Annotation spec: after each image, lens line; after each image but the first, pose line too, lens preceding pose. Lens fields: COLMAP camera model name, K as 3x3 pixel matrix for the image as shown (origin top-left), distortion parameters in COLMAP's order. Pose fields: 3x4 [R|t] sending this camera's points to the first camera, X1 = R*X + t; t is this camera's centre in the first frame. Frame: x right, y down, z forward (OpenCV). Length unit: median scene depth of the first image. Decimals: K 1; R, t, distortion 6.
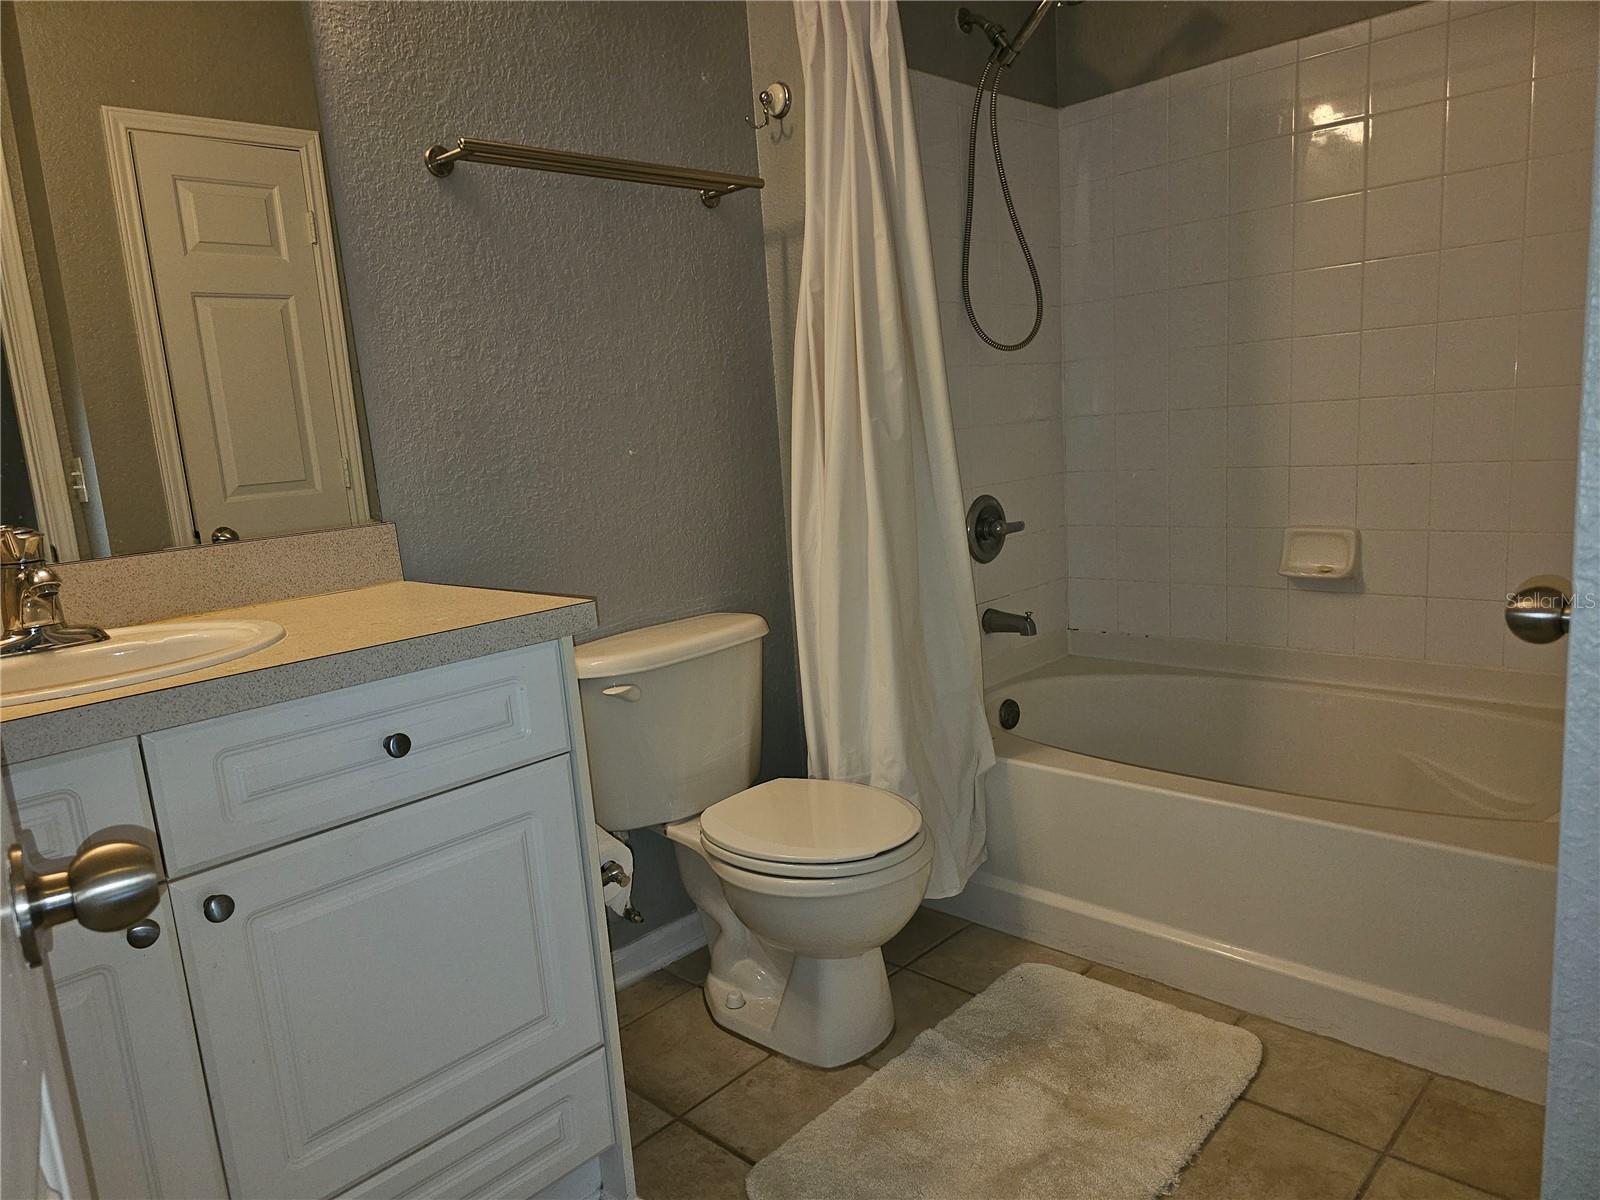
lens RADIAL K [[1062.3, 0, 803.5], [0, 1062.3, 606.1], [0, 0, 1]] dist [0.066914, -0.063229]
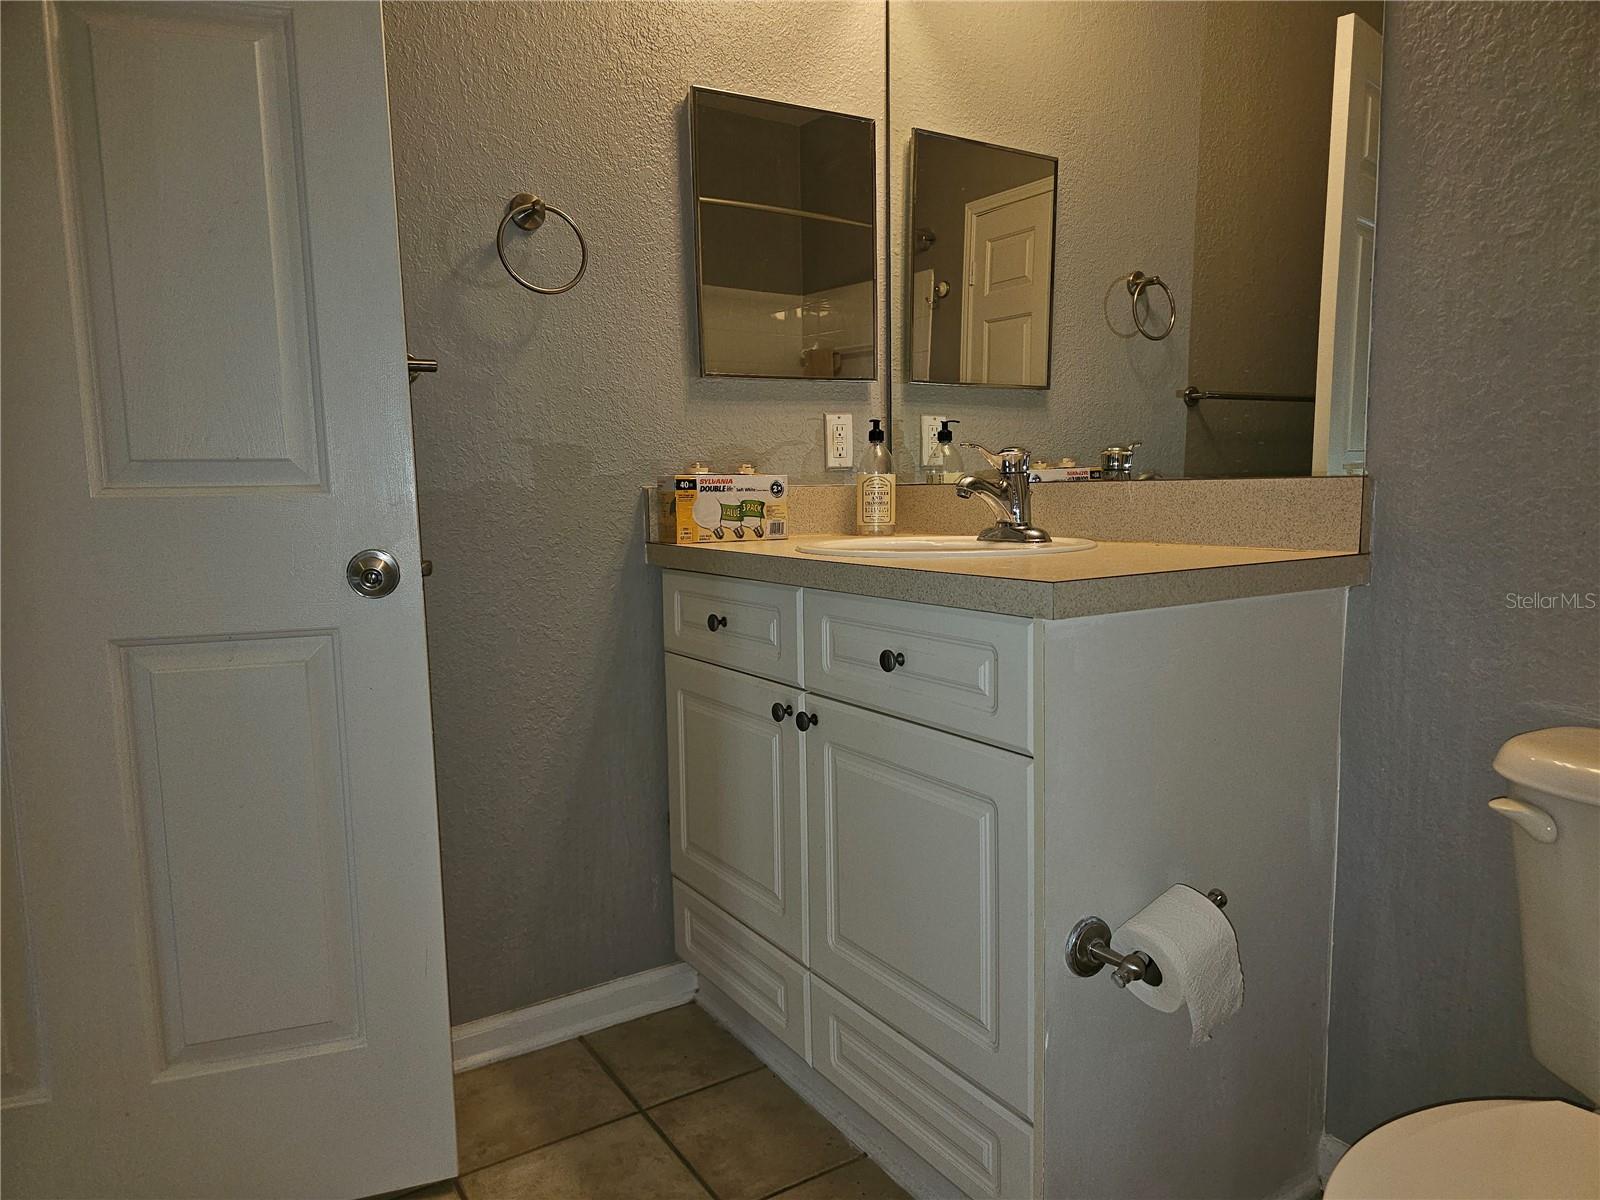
lens RADIAL K [[1062.3, 0, 803.5], [0, 1062.3, 606.1], [0, 0, 1]] dist [0.066914, -0.063229]
pose [[-0.235255, 0.197017, -0.951756, 0.533596], [-0.128622, 0.964316, 0.231410, -0.131791], [0.963385, 0.176857, -0.201520, 0.897699]]
